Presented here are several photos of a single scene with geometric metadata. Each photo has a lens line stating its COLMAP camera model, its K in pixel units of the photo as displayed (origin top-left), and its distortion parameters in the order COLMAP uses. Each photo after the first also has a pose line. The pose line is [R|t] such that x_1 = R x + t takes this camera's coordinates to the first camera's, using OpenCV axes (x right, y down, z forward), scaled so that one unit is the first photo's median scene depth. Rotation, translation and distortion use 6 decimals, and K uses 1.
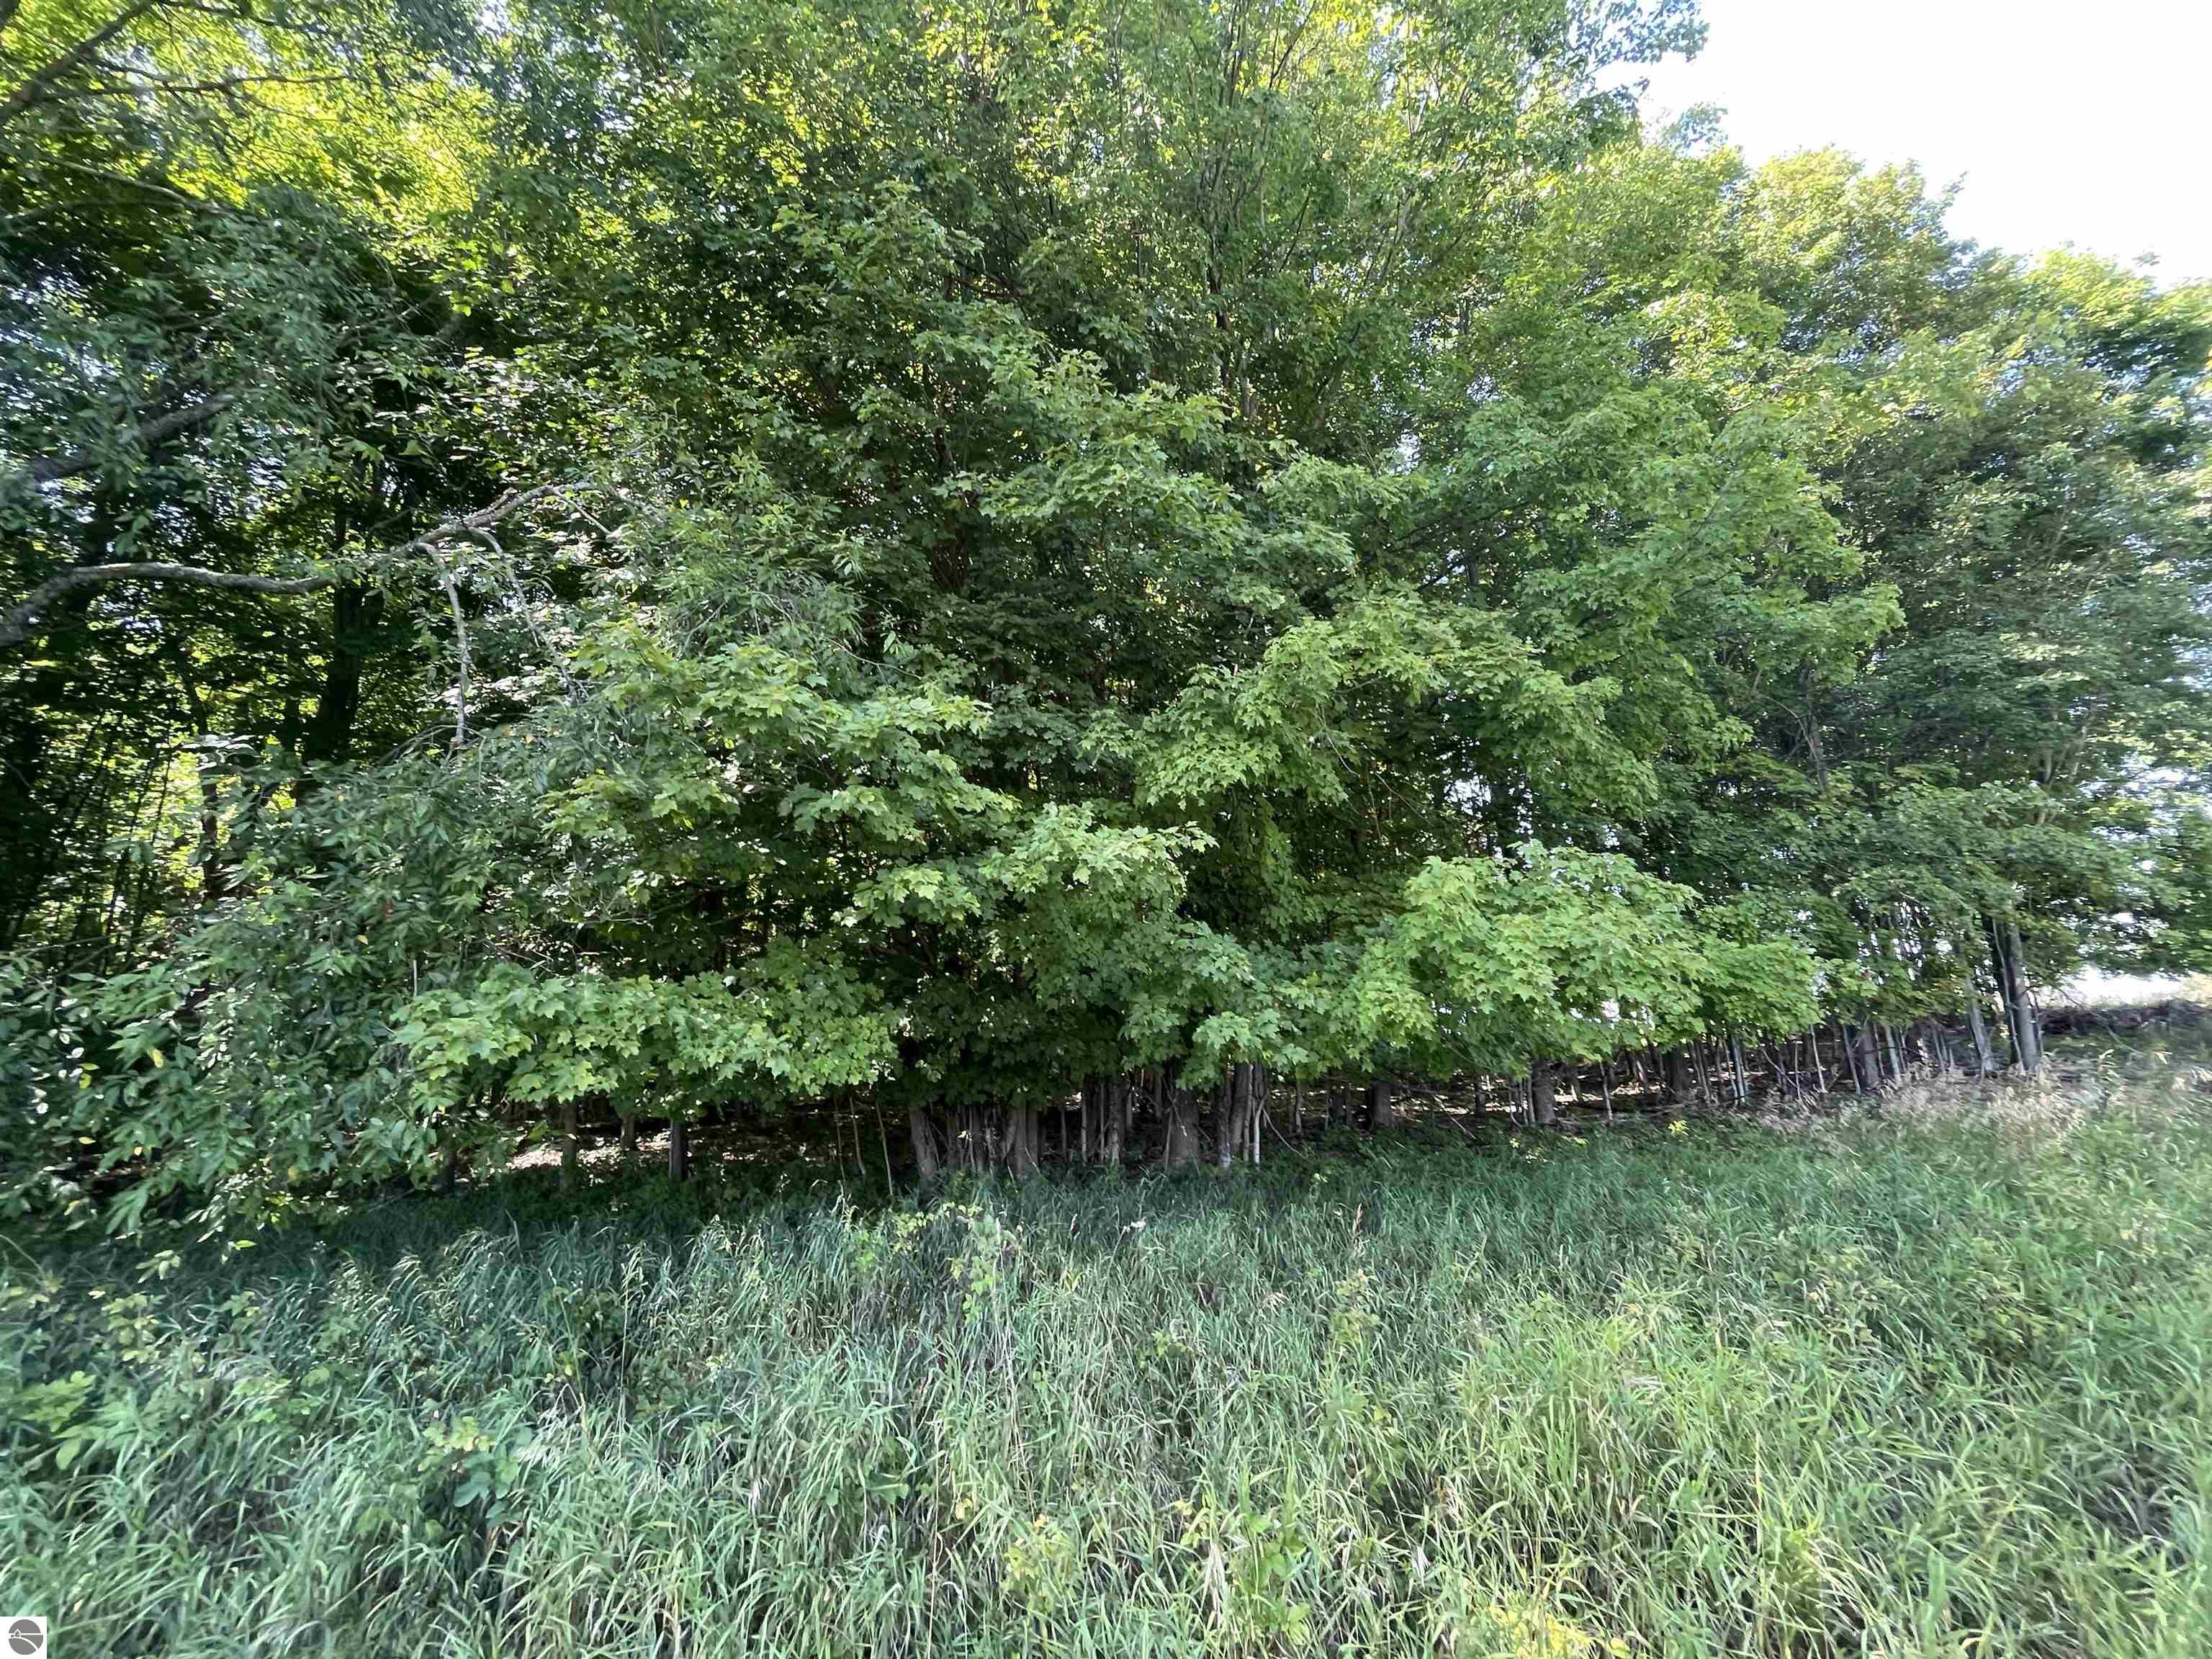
lens RADIAL K [[866.1, 0, 1113.4], [0, 866.1, 797.8], [0, 0, 1]] dist [-0.012589, 0.000256]
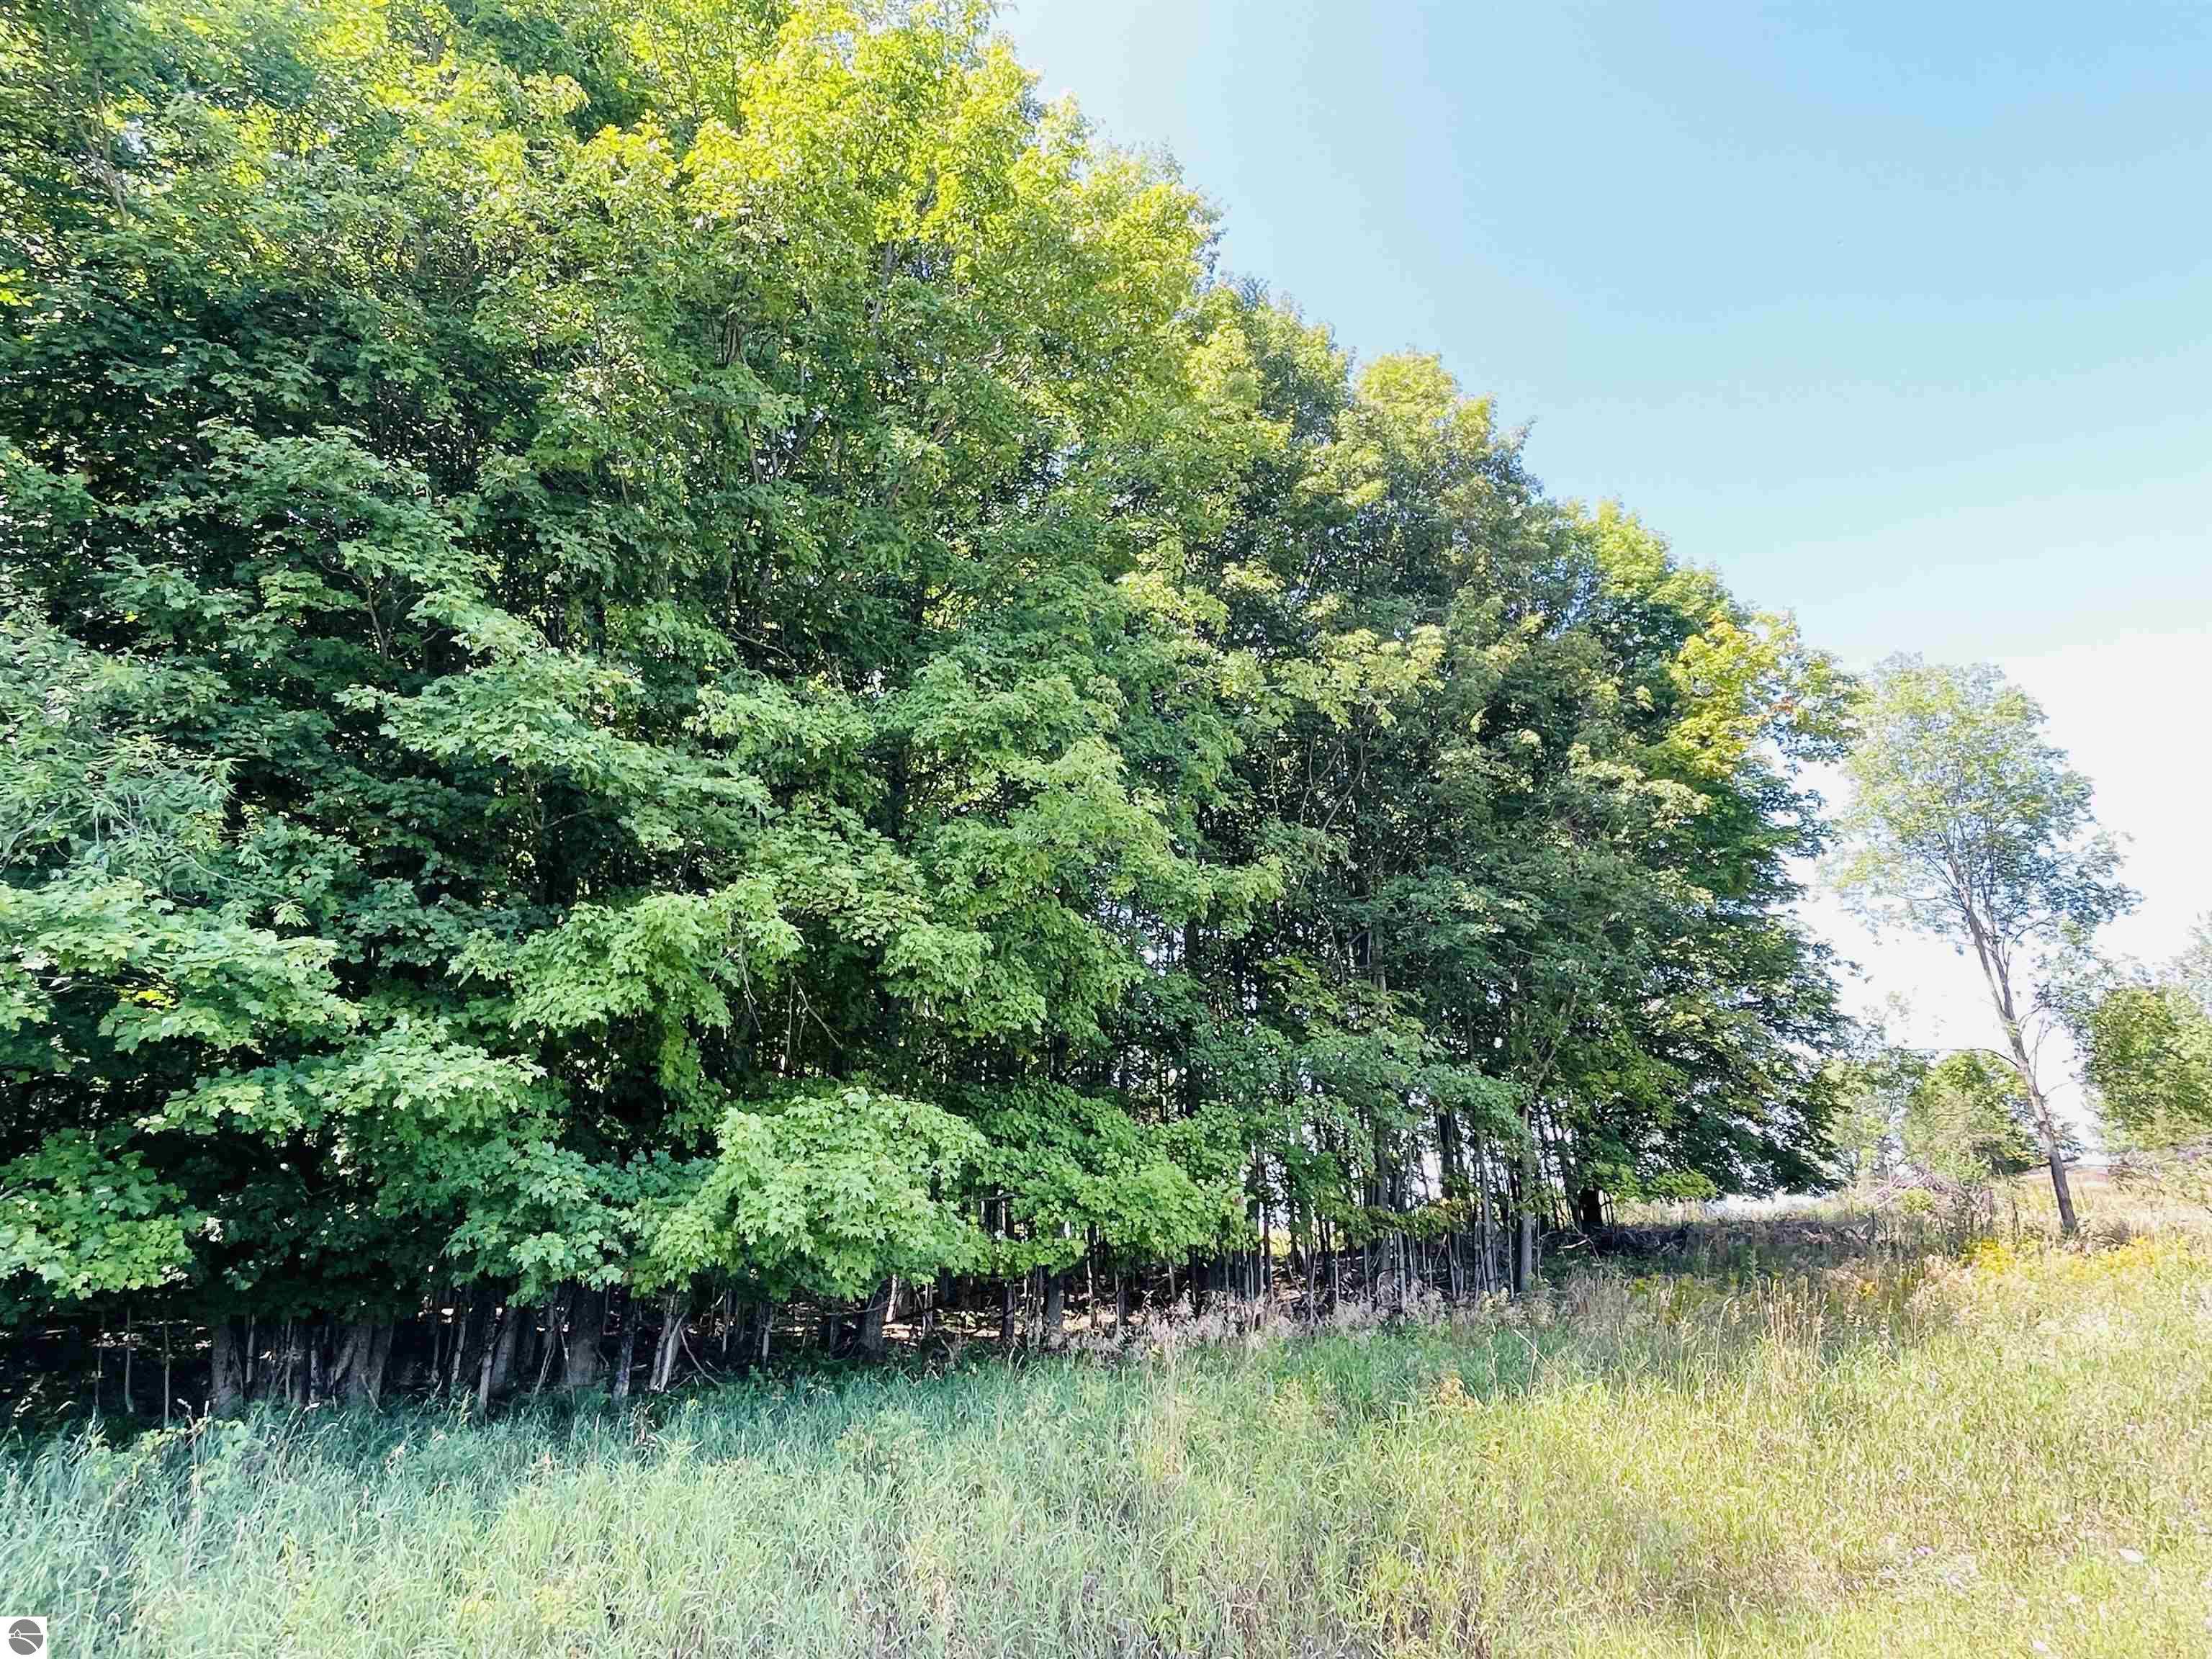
lens RADIAL K [[1218.7, 0, 1106.0], [0, 1218.7, 829.5], [0, 0, 1]] dist [-0.006295, -0.002642]
pose [[0.939192, 0.146772, 0.310447, 0.225676], [-0.125556, 0.988232, -0.087371, -0.192976], [-0.319617, 0.043080, 0.946567, -0.644893]]
